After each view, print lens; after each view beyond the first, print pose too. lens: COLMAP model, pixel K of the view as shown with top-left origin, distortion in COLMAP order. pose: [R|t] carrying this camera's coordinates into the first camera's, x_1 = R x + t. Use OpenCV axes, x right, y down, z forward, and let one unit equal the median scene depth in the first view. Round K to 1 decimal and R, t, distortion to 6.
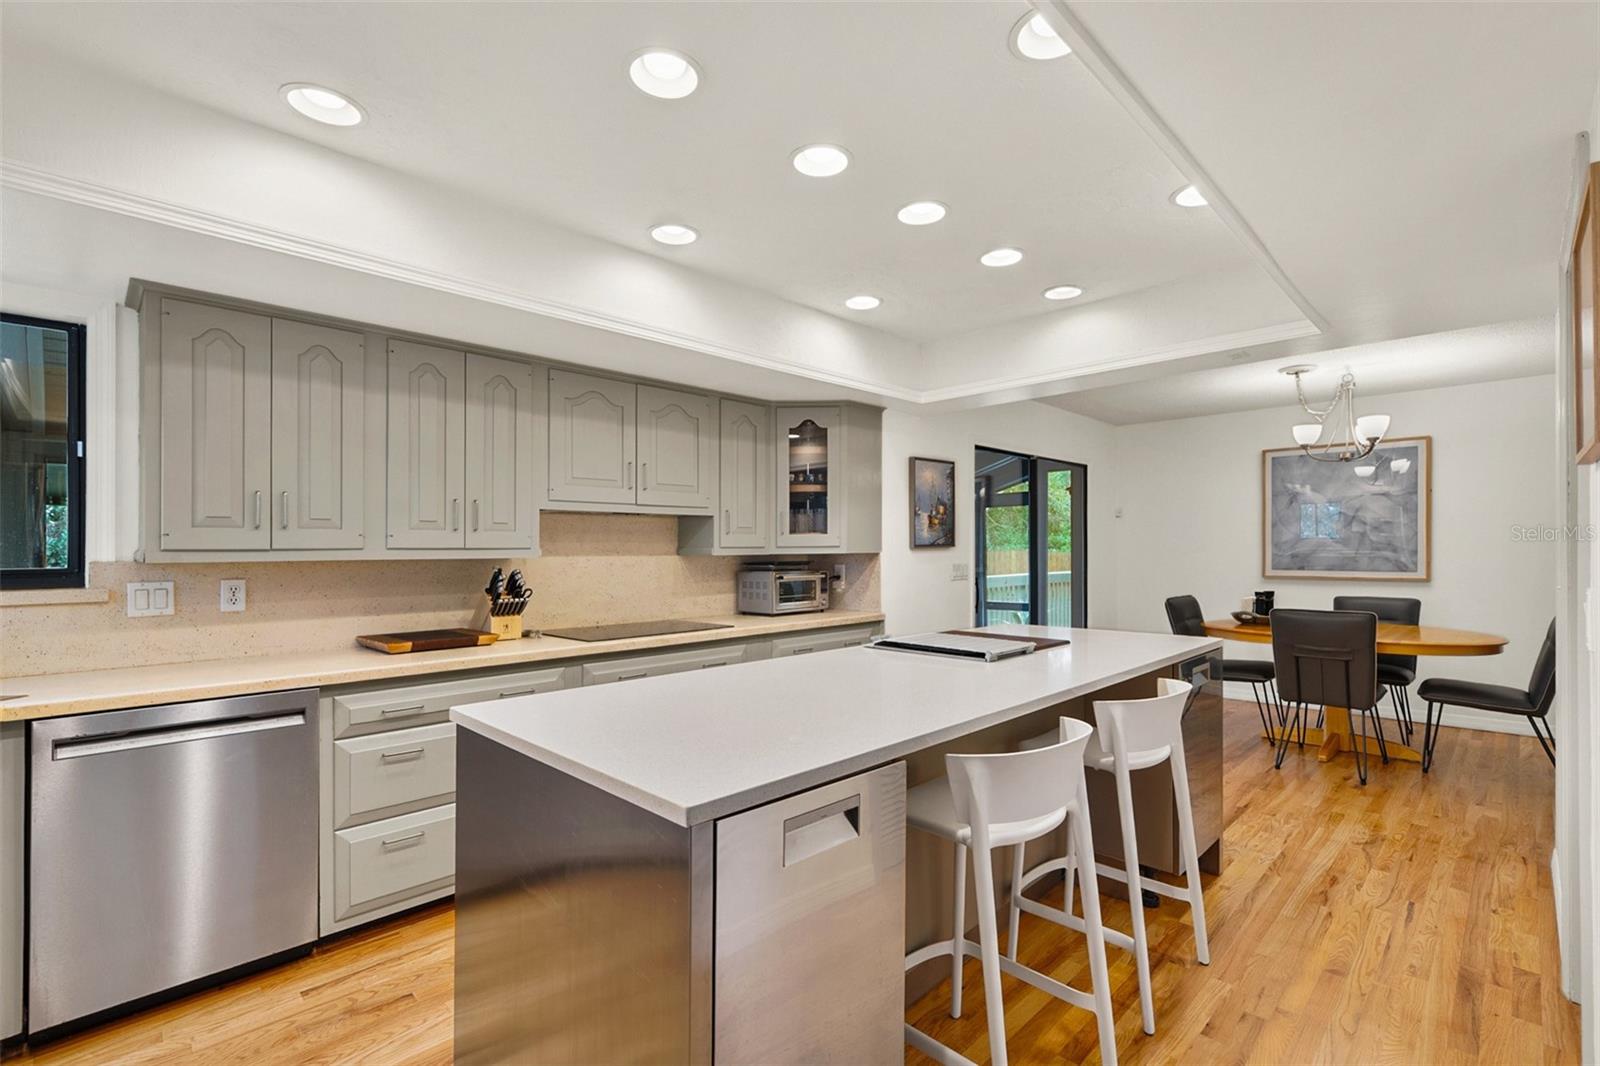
lens RADIAL K [[722.0, 0, 801.9], [0, 722.0, 547.7], [0, 0, 1]] dist [-0.004572, 0.000590]
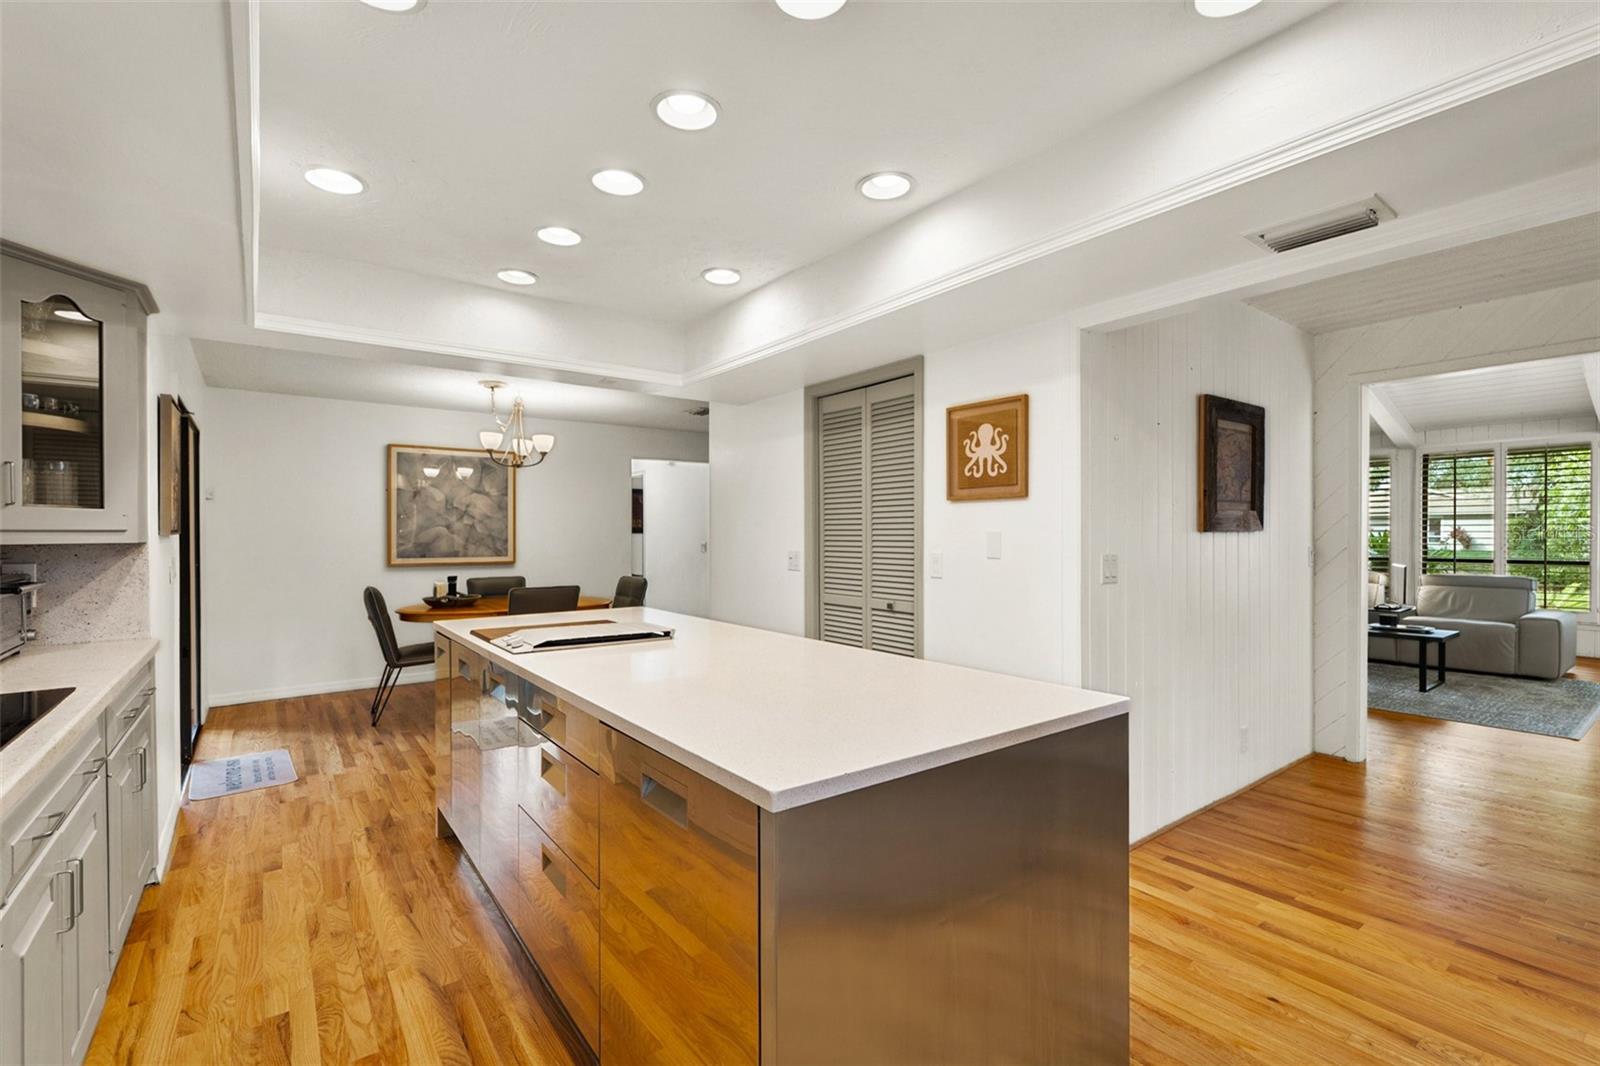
lens RADIAL K [[722.0, 0, 801.0], [0, 722.0, 535.6], [0, 0, 1]] dist [-0.004572, 0.000590]
pose [[0.141110, 0.004244, 0.989985, -0.543096], [0.004810, 0.999976, -0.004972, 0.009523], [-0.989982, 0.005463, 0.141086, 0.453416]]
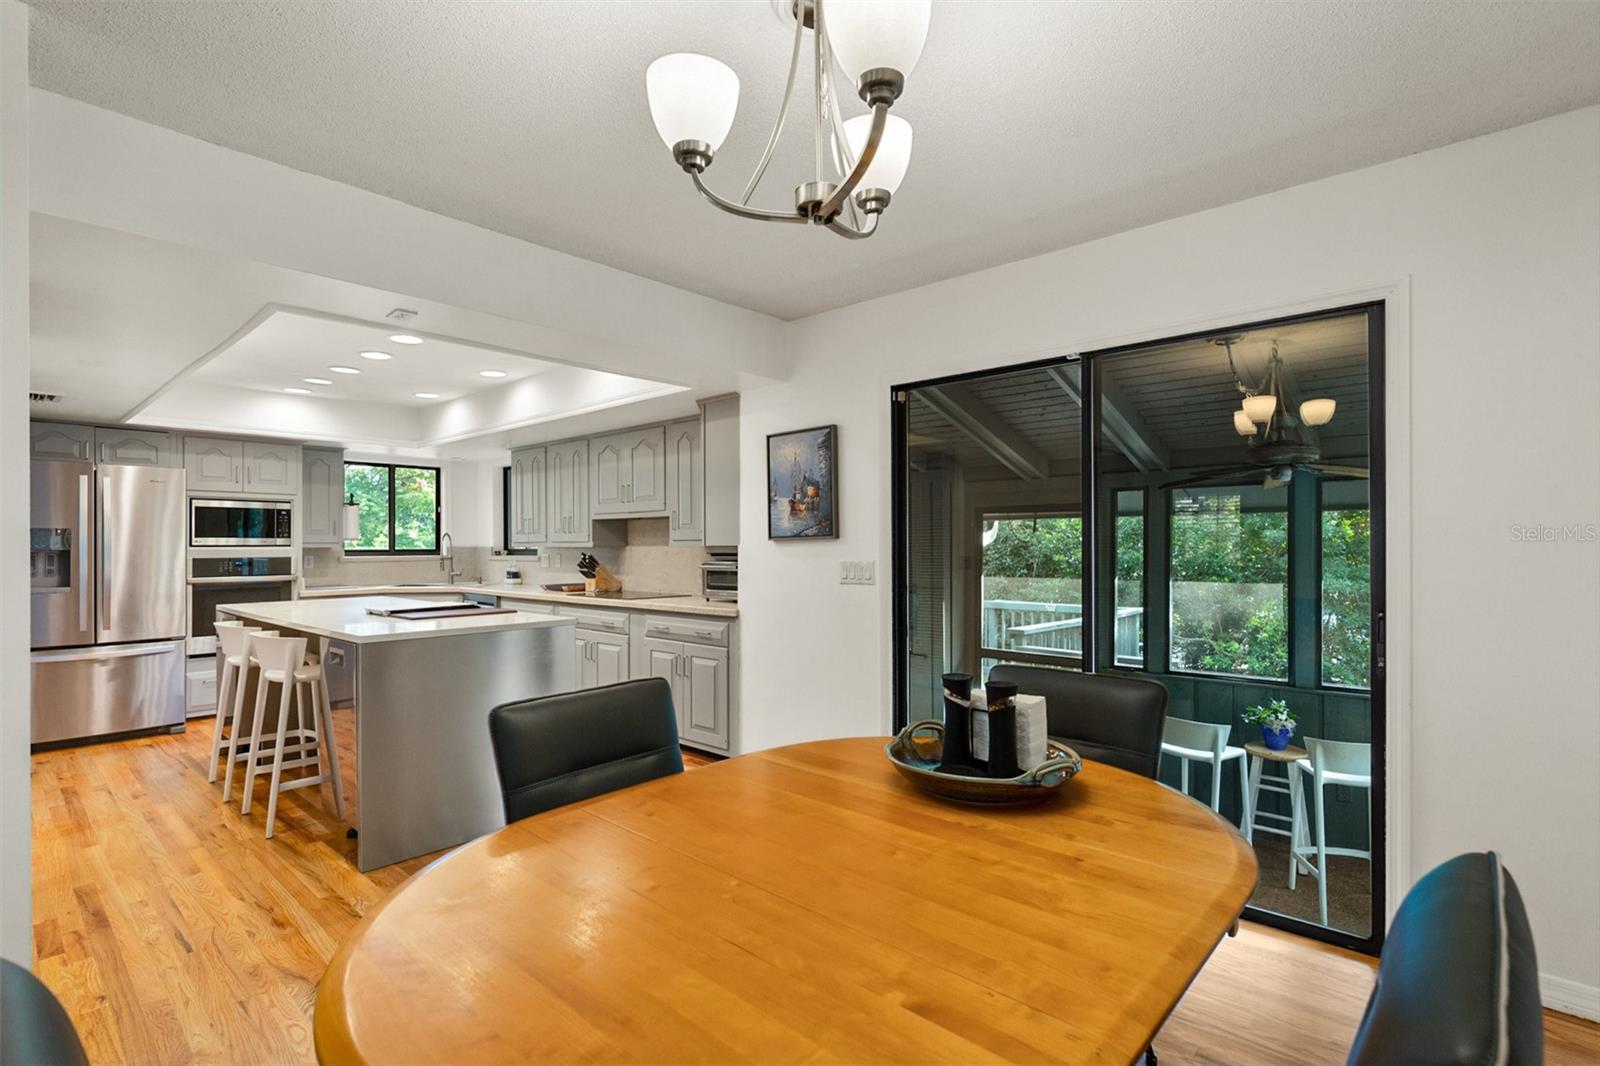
lens RADIAL K [[767.5, 0, 809.8], [0, 767.5, 530.3], [0, 0, 1]] dist [-0.002720, 0.000273]
pose [[0.047945, -0.014994, -0.998737, 1.409635], [0.005188, 0.999878, -0.014762, 0.002876], [0.998836, -0.004474, 0.048017, 1.324754]]
